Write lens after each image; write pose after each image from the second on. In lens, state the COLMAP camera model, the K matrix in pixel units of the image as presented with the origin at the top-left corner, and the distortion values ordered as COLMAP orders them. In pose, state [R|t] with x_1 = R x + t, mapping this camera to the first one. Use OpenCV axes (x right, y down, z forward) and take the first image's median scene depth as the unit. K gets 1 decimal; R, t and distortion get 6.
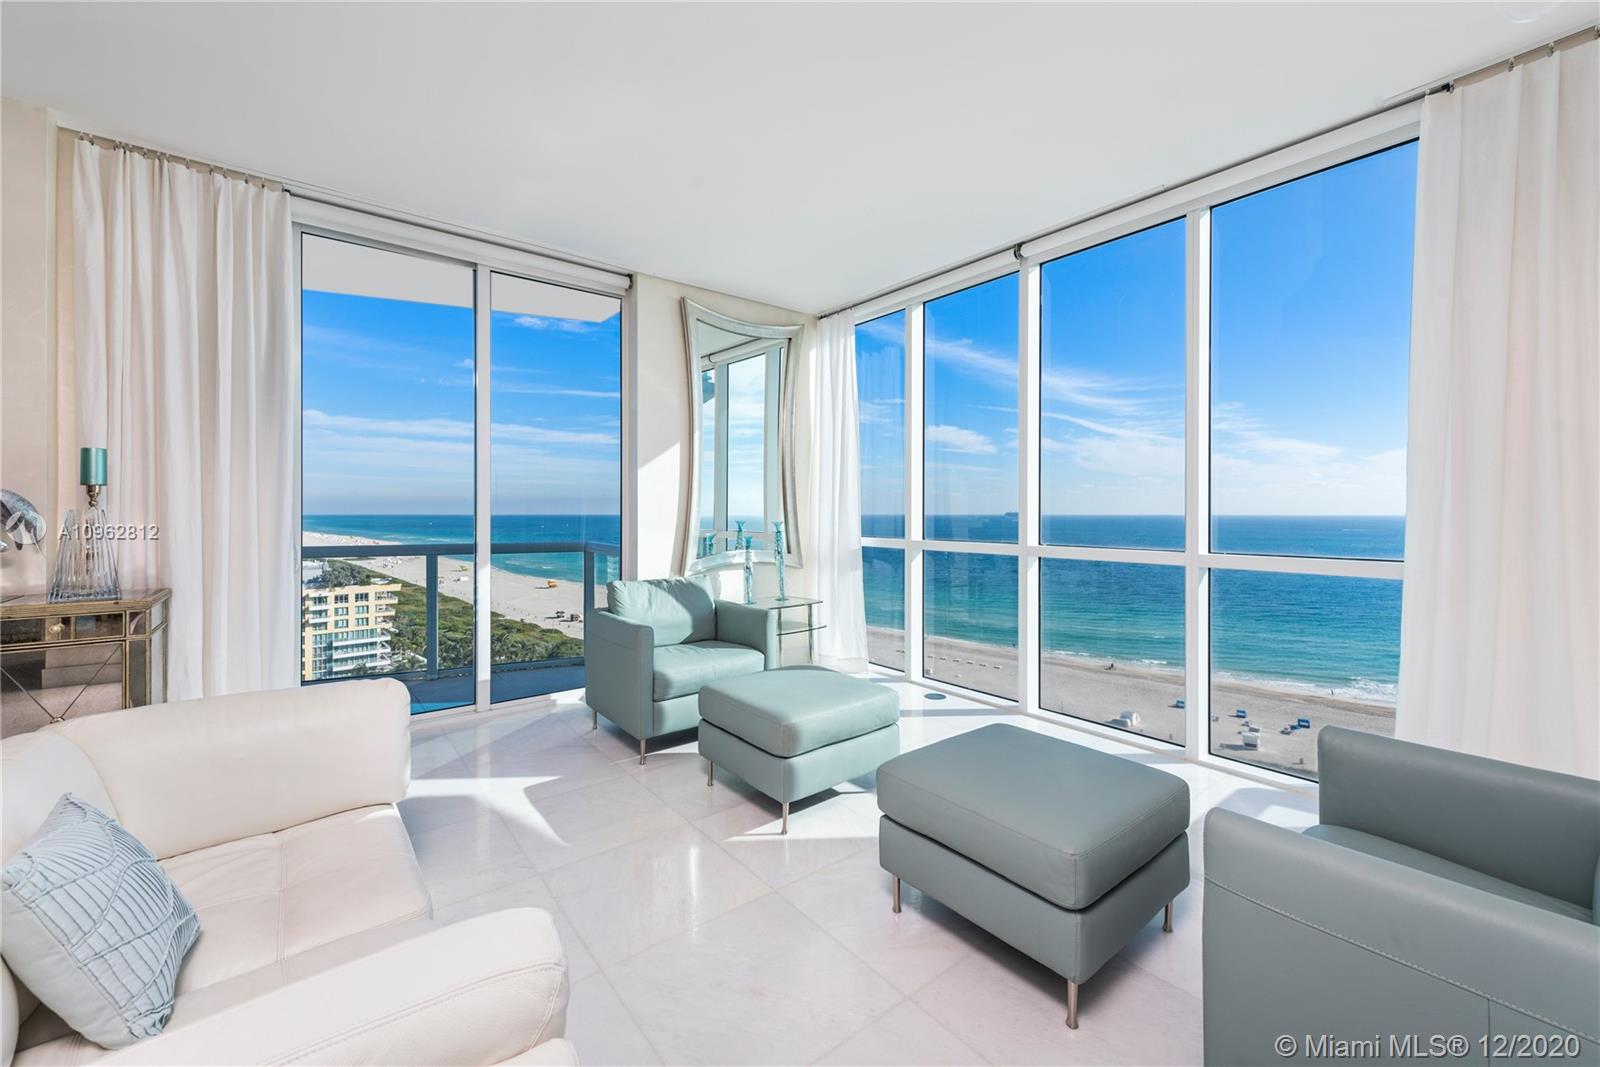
lens RADIAL K [[630.0, 0, 799.1], [0, 630.0, 511.8], [0, 0, 1]] dist [0.008155, -0.000290]
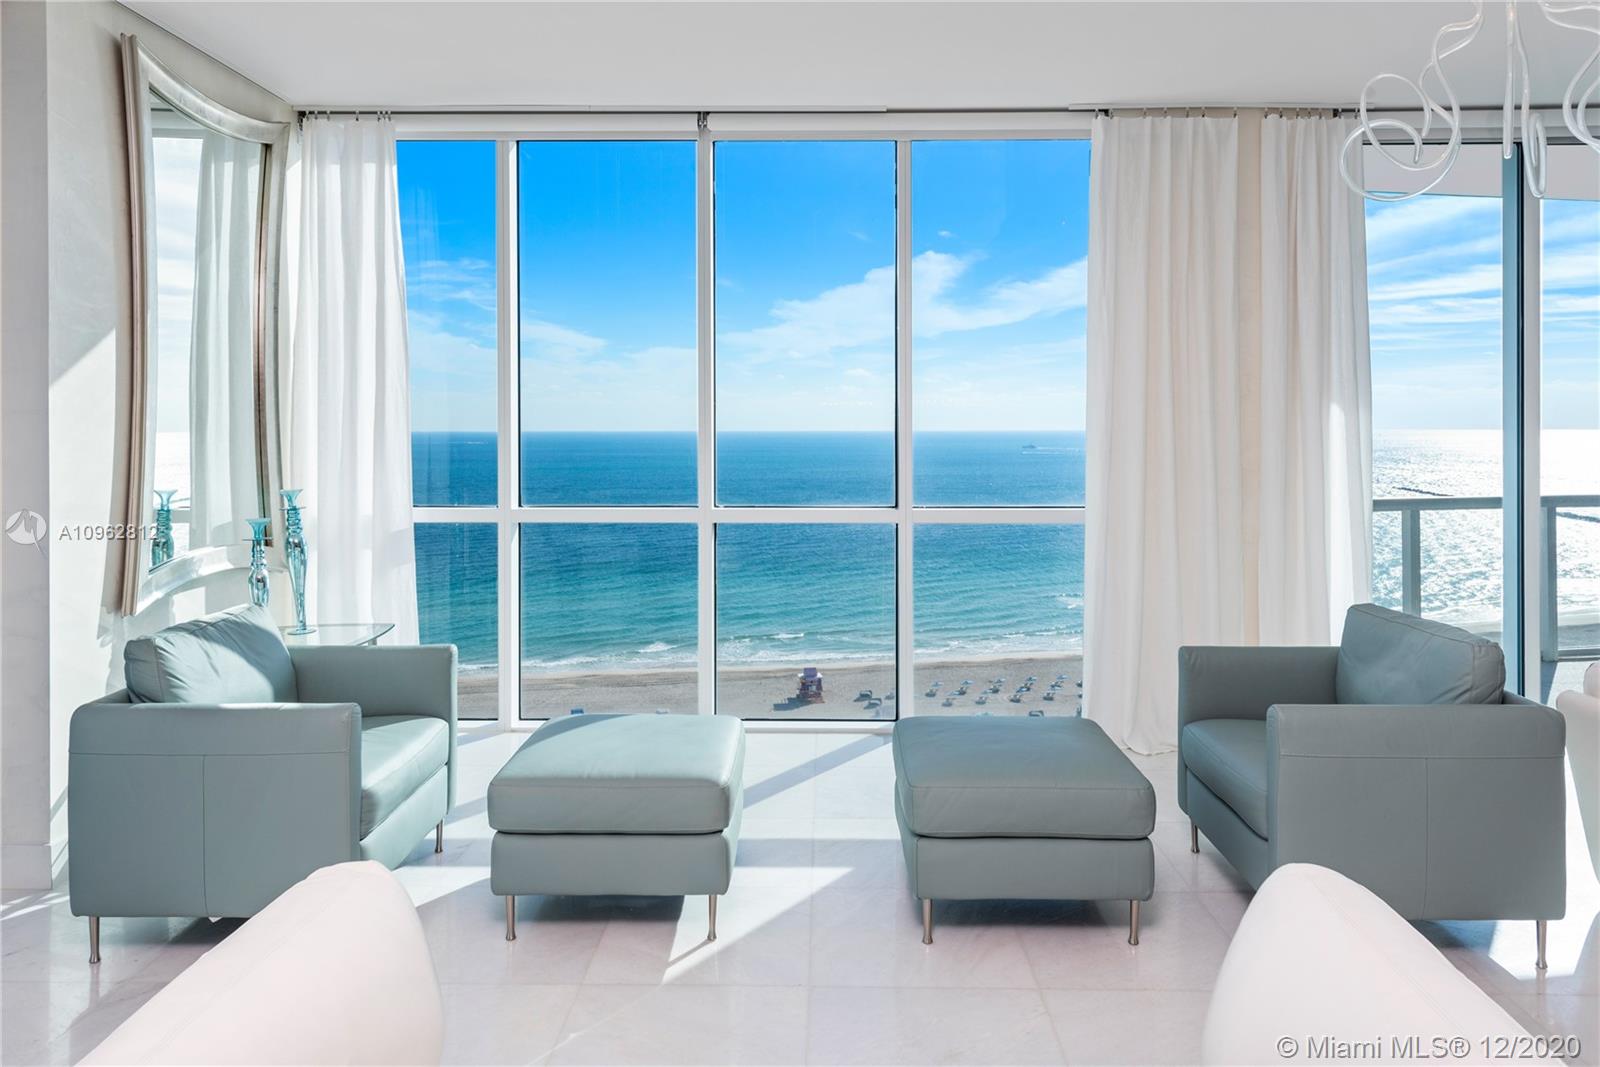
lens RADIAL K [[1086.2, 0, 781.6], [0, 1086.2, 423.0], [0, 0, 1]] dist [0.024968, -0.001465]
pose [[0.645624, -0.000409, 0.763655, -0.497150], [0.003010, 0.999993, -0.002009, -0.039653], [-0.763649, 0.003596, 0.645621, 0.073533]]
